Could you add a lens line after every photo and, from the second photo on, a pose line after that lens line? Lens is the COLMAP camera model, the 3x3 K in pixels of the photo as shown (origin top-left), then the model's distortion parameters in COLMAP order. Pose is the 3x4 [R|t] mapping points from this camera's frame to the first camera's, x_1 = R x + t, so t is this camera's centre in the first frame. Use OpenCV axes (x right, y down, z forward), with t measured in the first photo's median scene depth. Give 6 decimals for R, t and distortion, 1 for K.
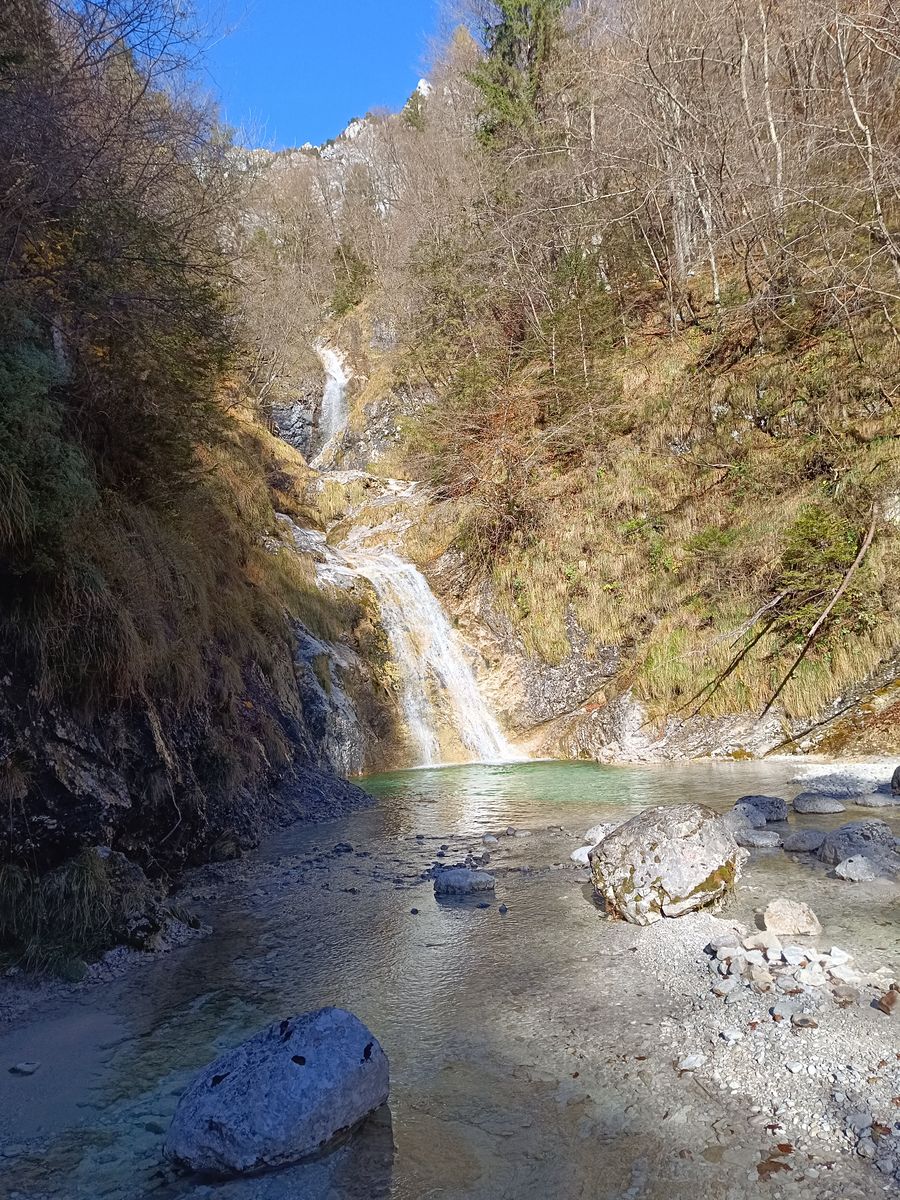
lens RADIAL K [[832.0, 0, 451.9], [0, 832.0, 599.8], [0, 0, 1]] dist [0.028845, -0.010364]
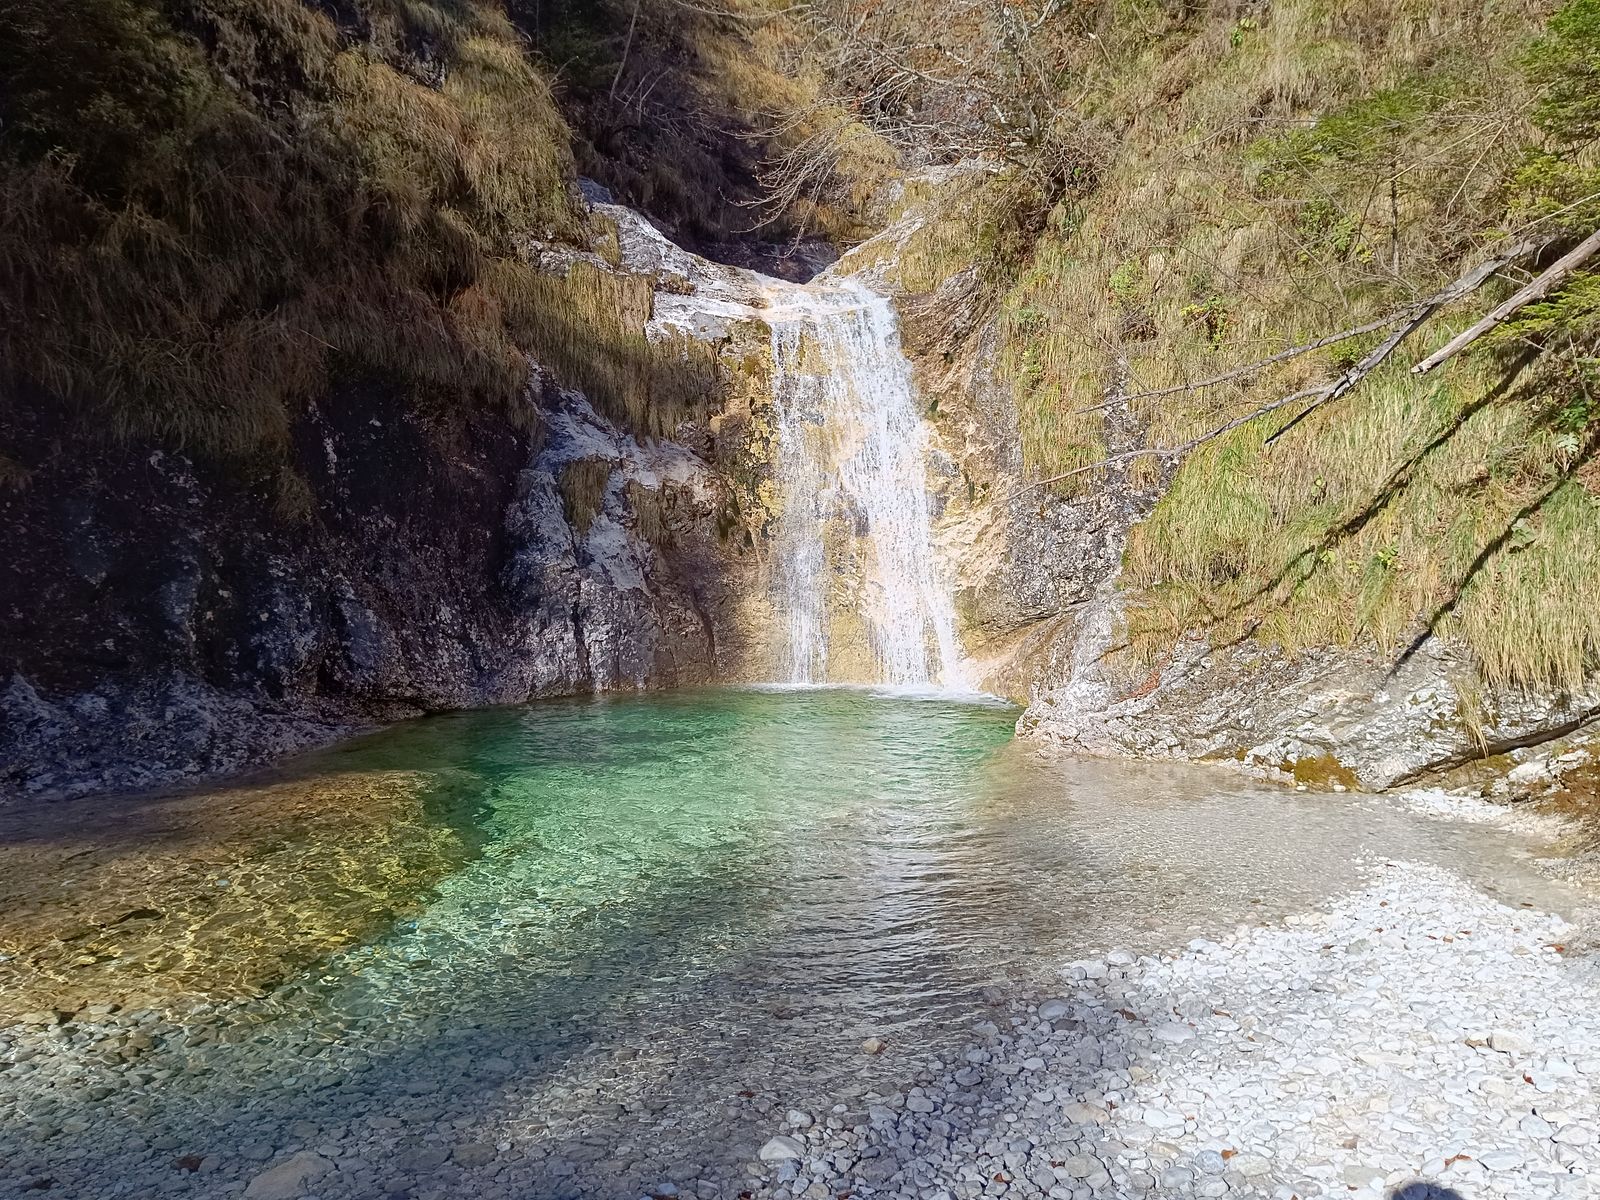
lens RADIAL K [[1109.4, 0, 797.4], [0, 1109.4, 599.4], [0, 0, 1]] dist [0.028845, -0.010364]
pose [[0.893605, 0.074108, -0.442695, 0.263577], [-0.000114, 0.986313, 0.164882, 0.033893], [0.448855, -0.147289, 0.881383, 0.394899]]
